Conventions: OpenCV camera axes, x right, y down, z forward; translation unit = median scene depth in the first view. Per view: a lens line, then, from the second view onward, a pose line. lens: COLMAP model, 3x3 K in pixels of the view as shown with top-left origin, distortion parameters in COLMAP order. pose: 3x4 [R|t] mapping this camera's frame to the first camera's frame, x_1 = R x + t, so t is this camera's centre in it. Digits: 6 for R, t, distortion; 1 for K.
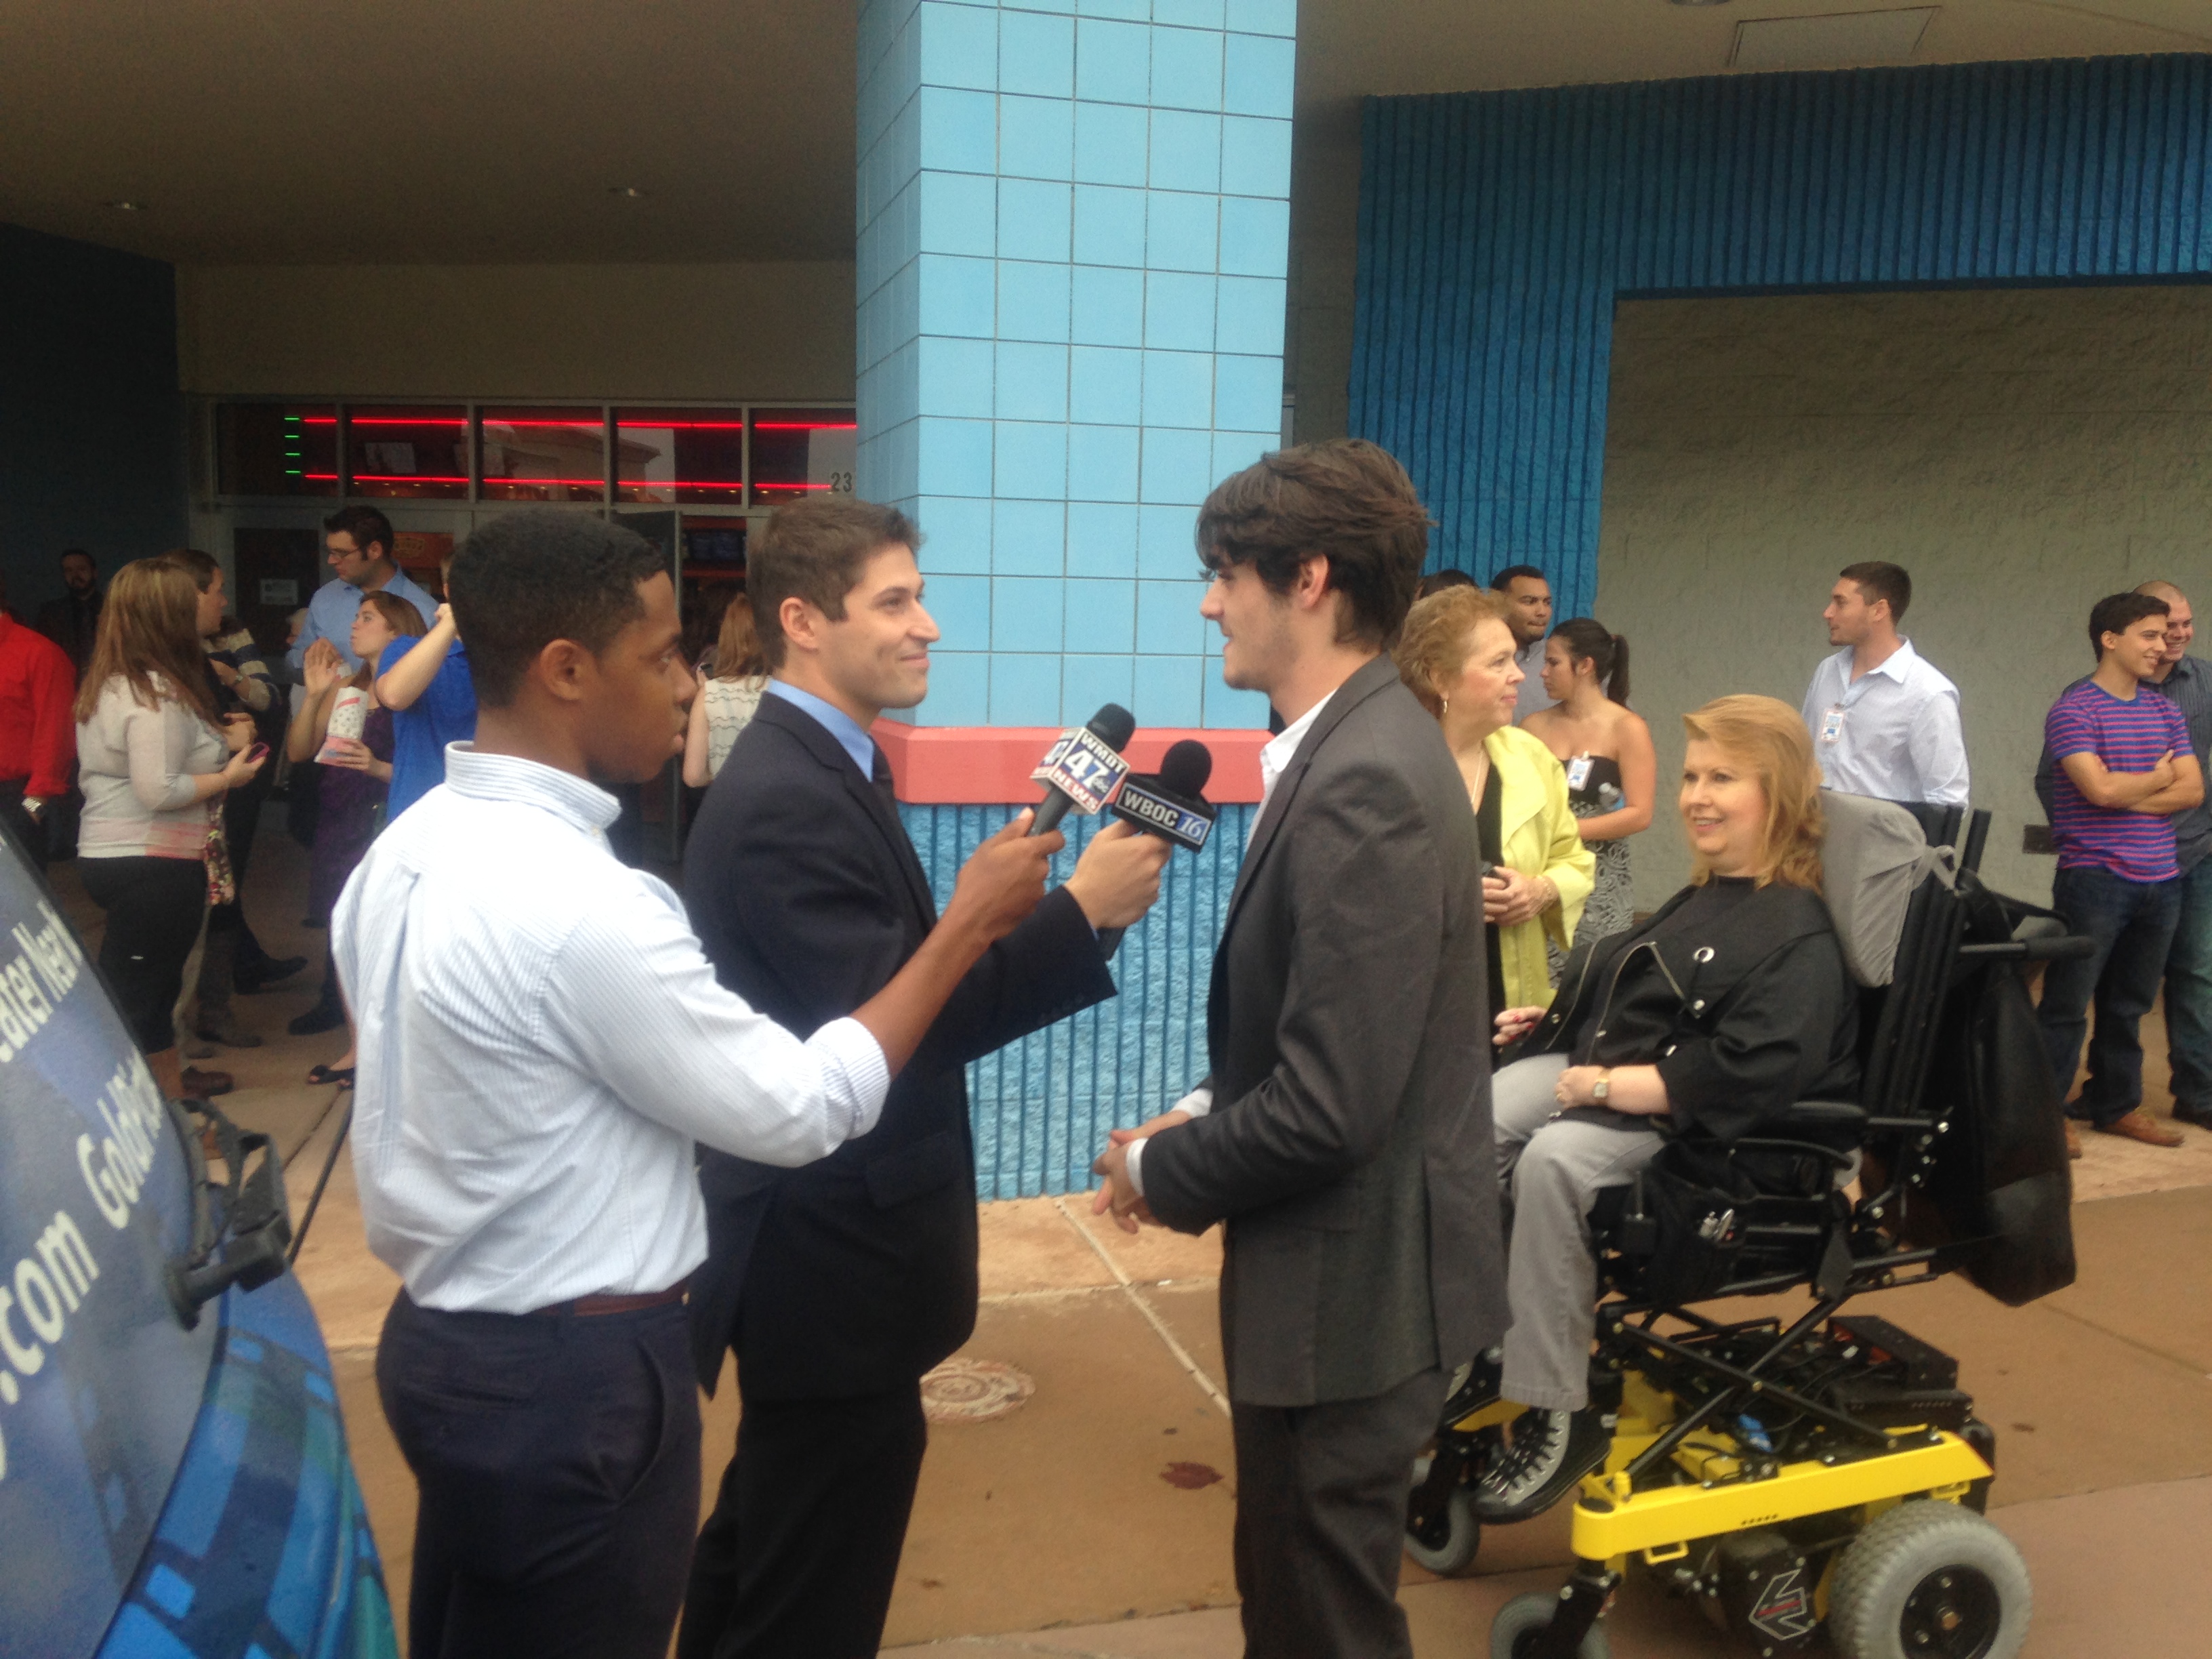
lens RADIAL K [[2144.5, 0, 1106.0], [0, 2144.5, 829.5], [0, 0, 1]] dist [0.128577, -0.292483]
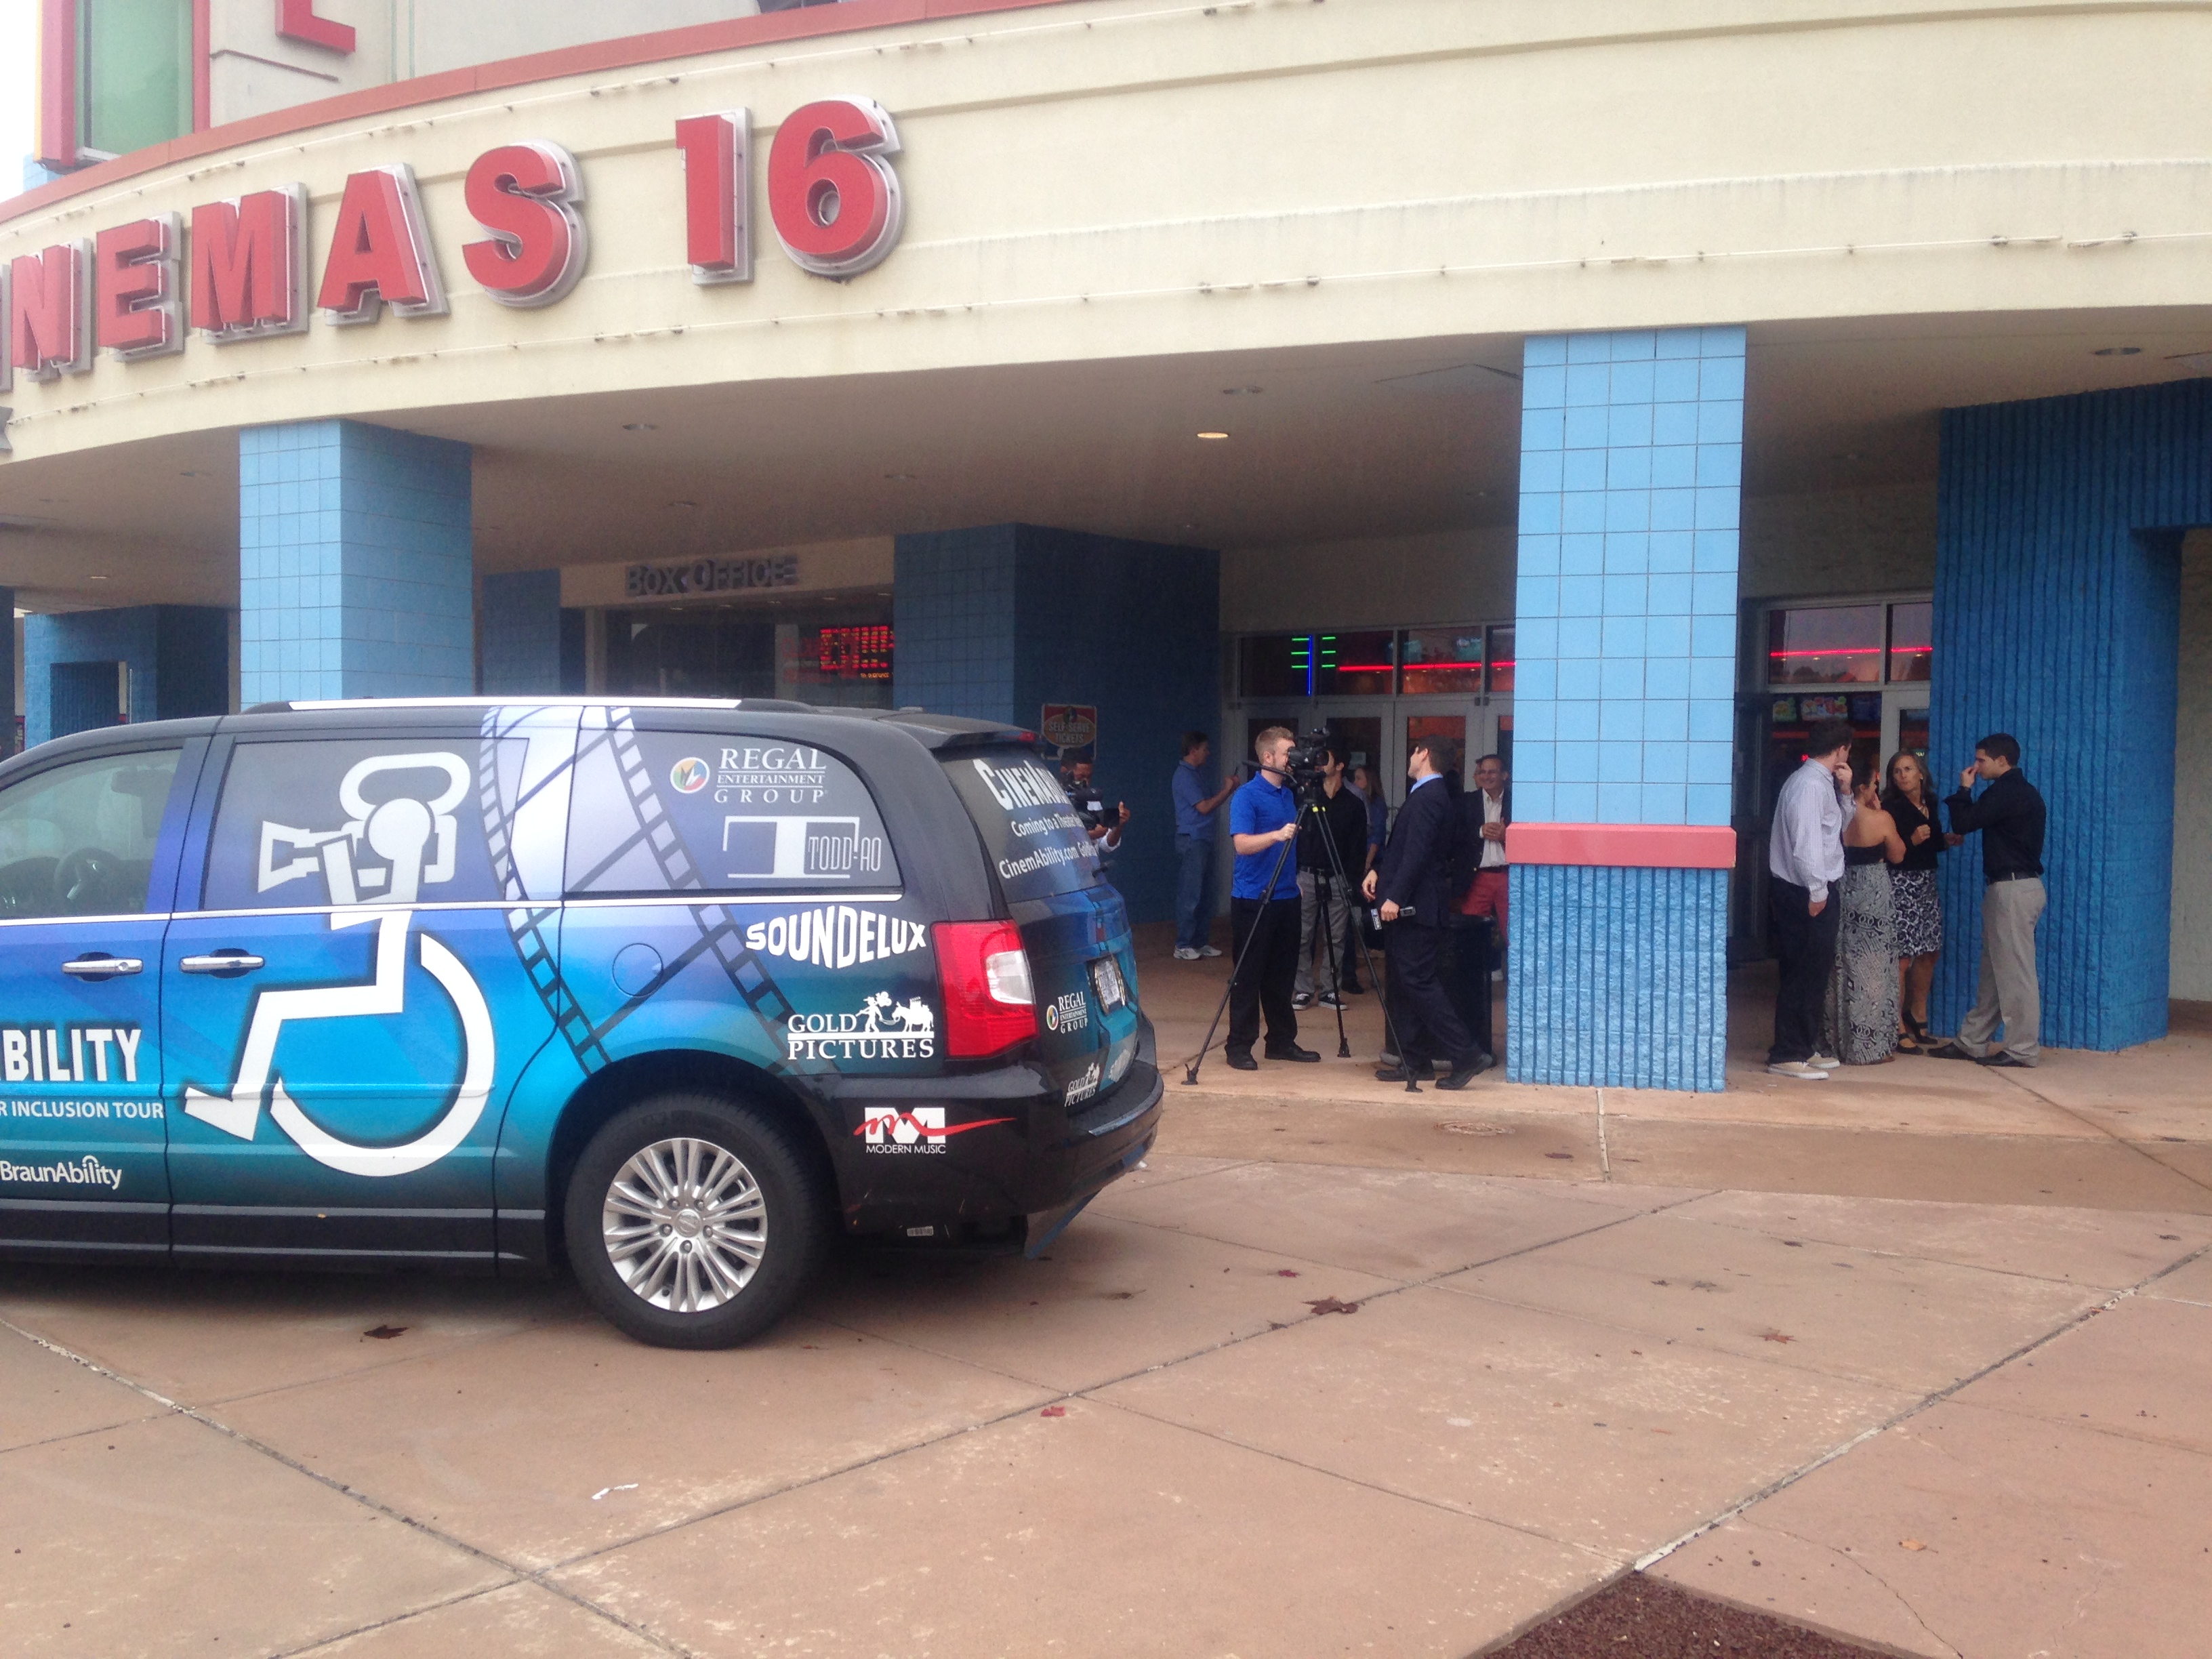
lens RADIAL K [[2095.9, 0, 1109.9], [0, 2095.9, 798.7], [0, 0, 1]] dist [0.220701, -0.596601]
pose [[0.884890, -0.004707, -0.465777, 0.293347], [-0.035818, 0.996301, -0.078117, 0.056418], [0.464421, 0.085808, 0.881448, -0.506149]]
